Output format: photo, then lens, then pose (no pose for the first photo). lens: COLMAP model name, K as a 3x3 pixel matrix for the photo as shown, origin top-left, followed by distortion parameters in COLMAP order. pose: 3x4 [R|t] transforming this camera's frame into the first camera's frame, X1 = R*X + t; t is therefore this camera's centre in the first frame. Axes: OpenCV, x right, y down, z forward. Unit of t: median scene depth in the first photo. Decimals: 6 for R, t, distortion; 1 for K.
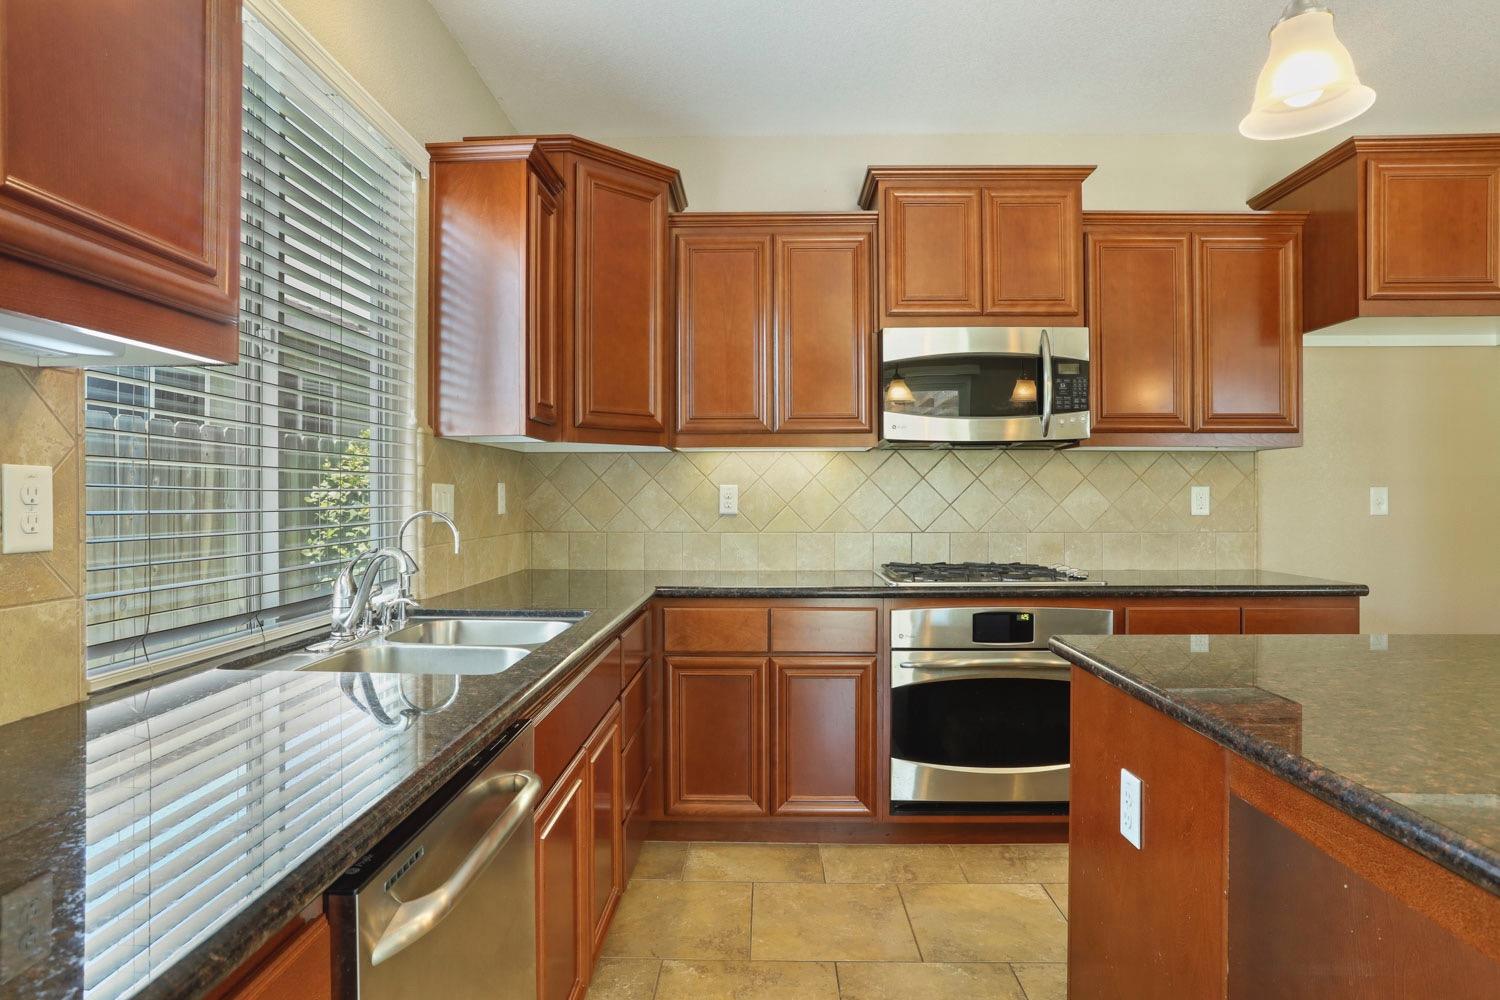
lens RADIAL K [[835.9, 0, 744.7], [0, 835.9, 496.9], [0, 0, 1]] dist [-0.061696, 0.001785]
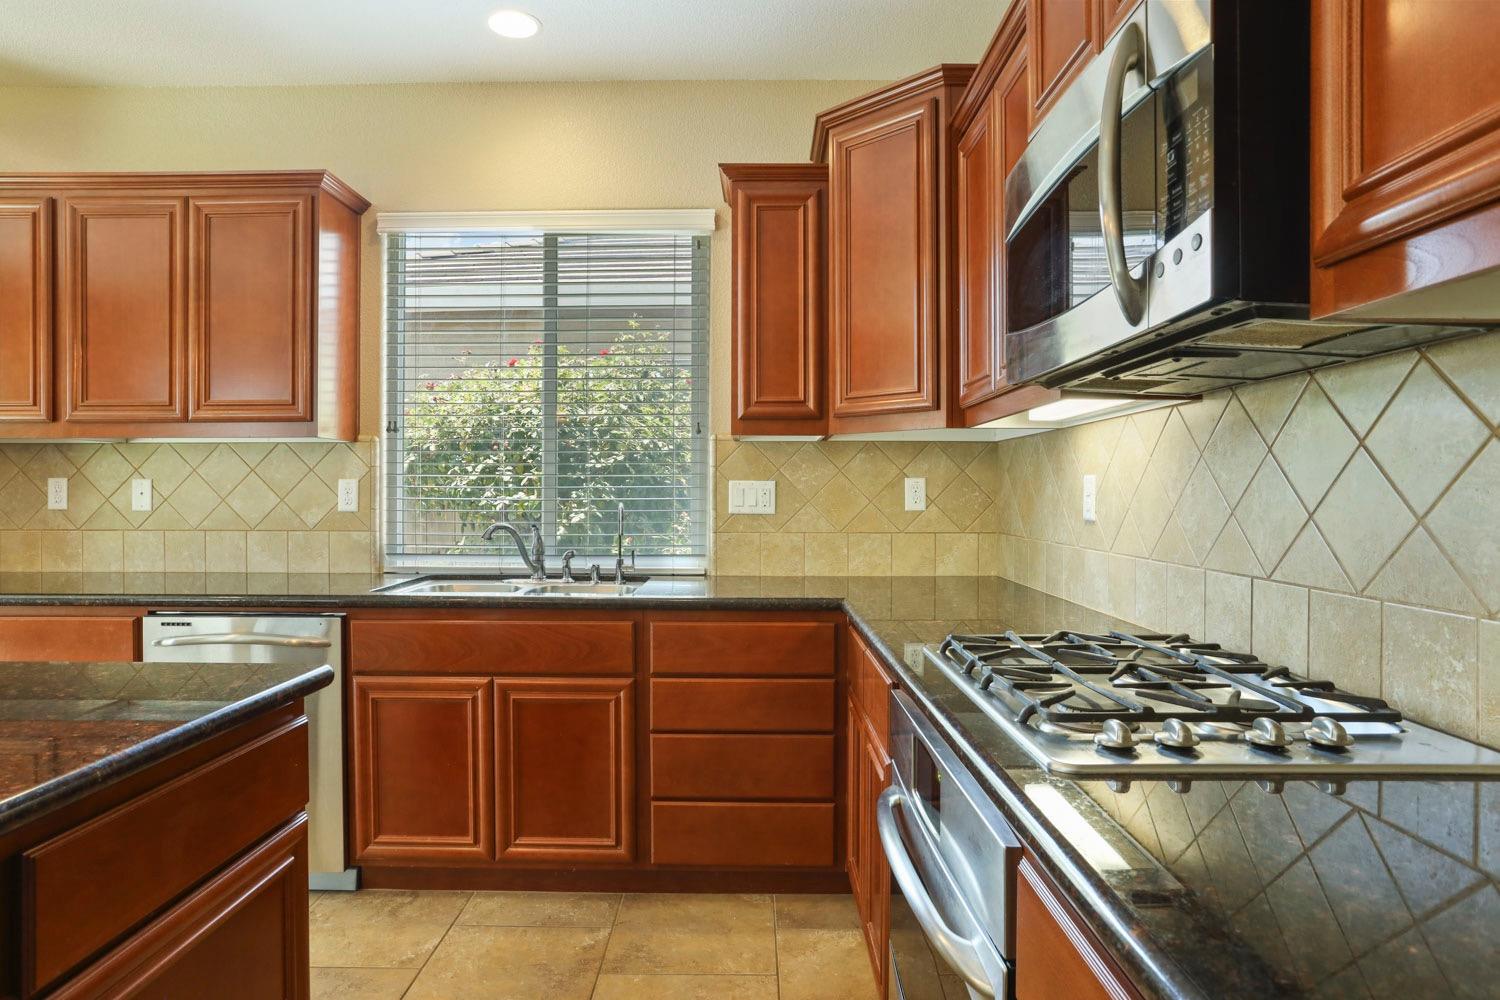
lens RADIAL K [[865.4, 0, 744.3], [0, 865.4, 496.3], [0, 0, 1]] dist [-0.059179, 0.031582]
pose [[0.022210, 0.006712, -0.999731, 0.704391], [-0.003605, 0.999971, 0.006634, -0.001884], [0.999747, 0.003456, 0.022234, 0.802908]]
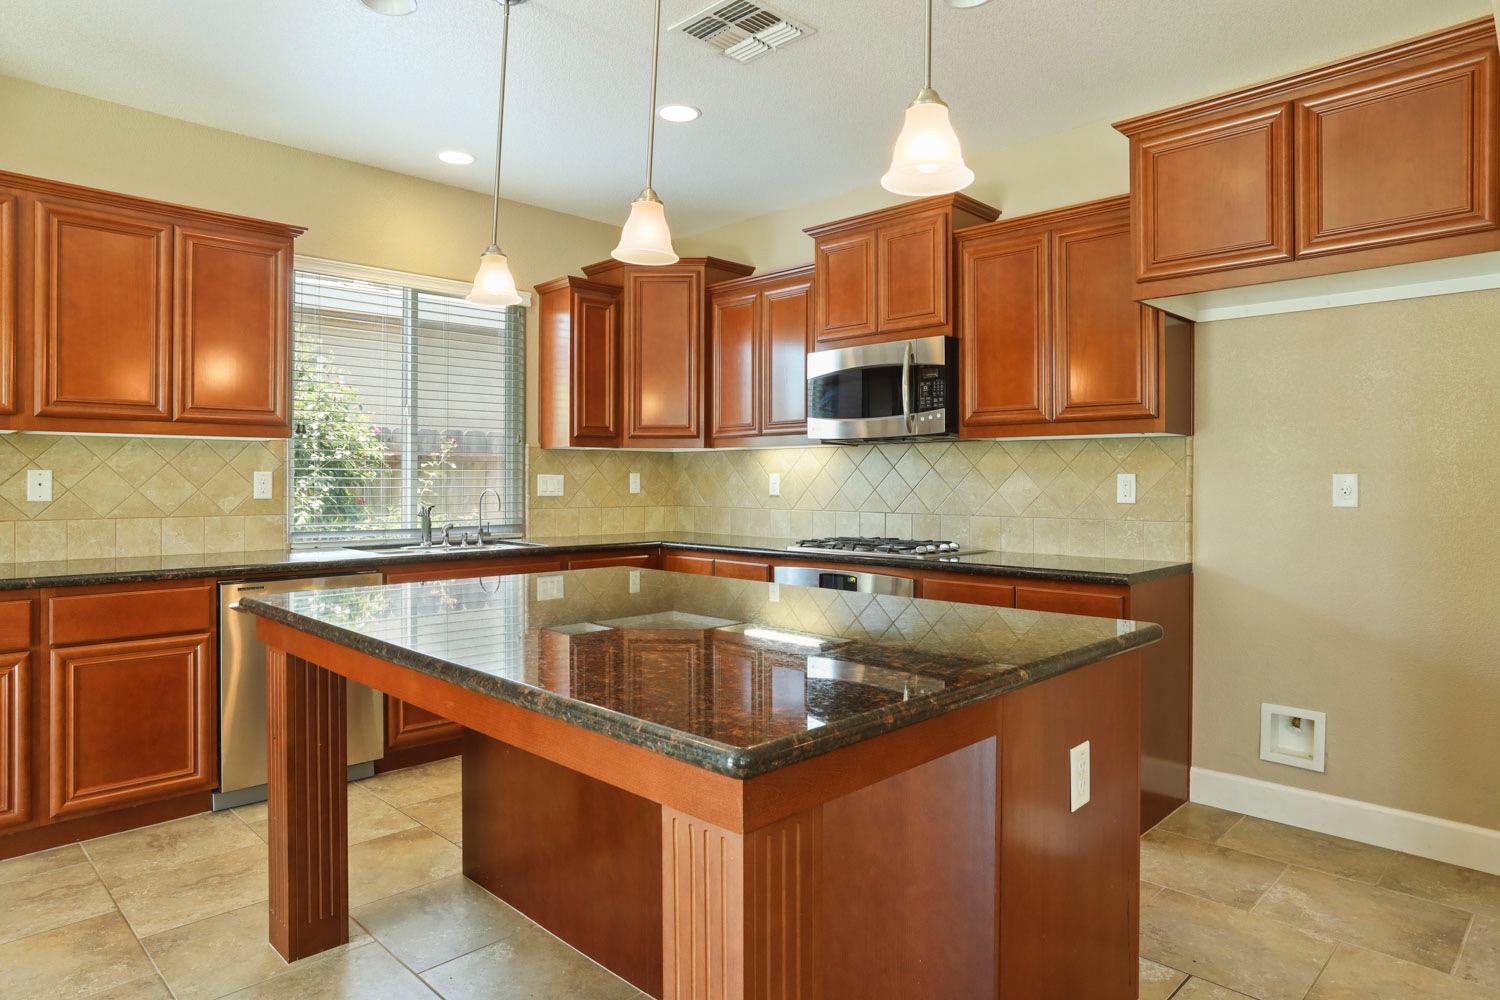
lens RADIAL K [[896.9, 0, 742.3], [0, 896.9, 478.8], [0, 0, 1]] dist [-0.075208, 0.057075]
pose [[0.728515, 0.000208, -0.685030, 1.031916], [-0.003291, 0.999989, -0.003196, -0.001815], [0.685022, 0.004583, 0.728508, -0.089801]]
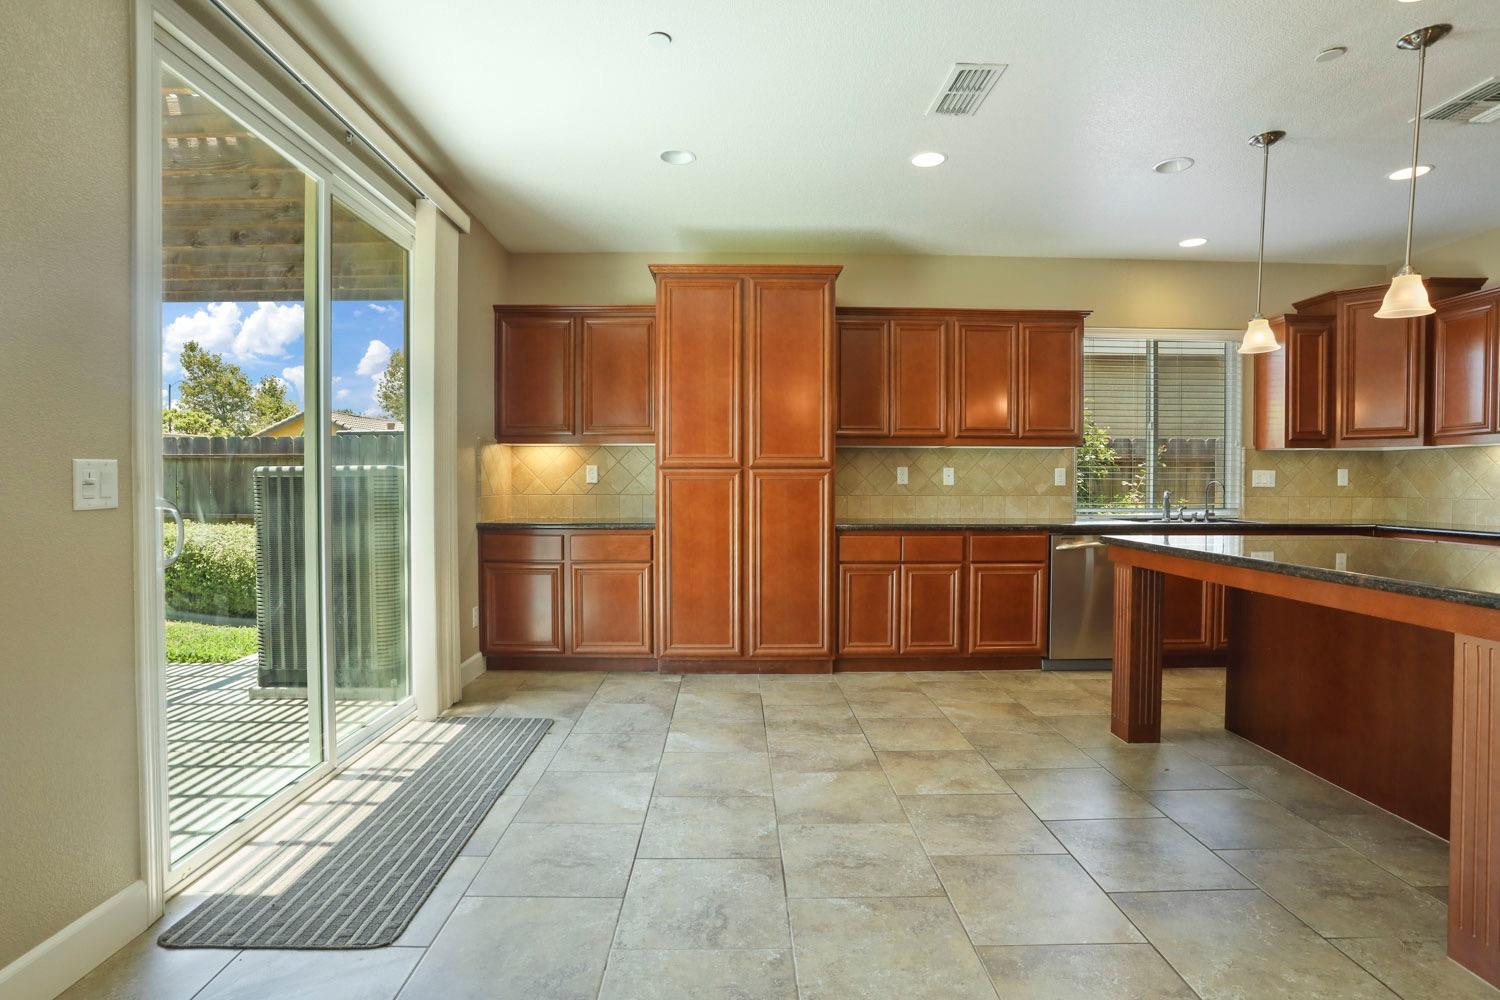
lens RADIAL K [[738.5, 0, 742.3], [0, 738.5, 496.5], [0, 0, 1]] dist [-0.079836, 0.036991]
pose [[0.040488, 0.020863, -0.998962, 1.278074], [-0.004951, 0.999774, 0.020679, 0.018688], [0.999168, 0.004109, 0.040582, -0.421074]]
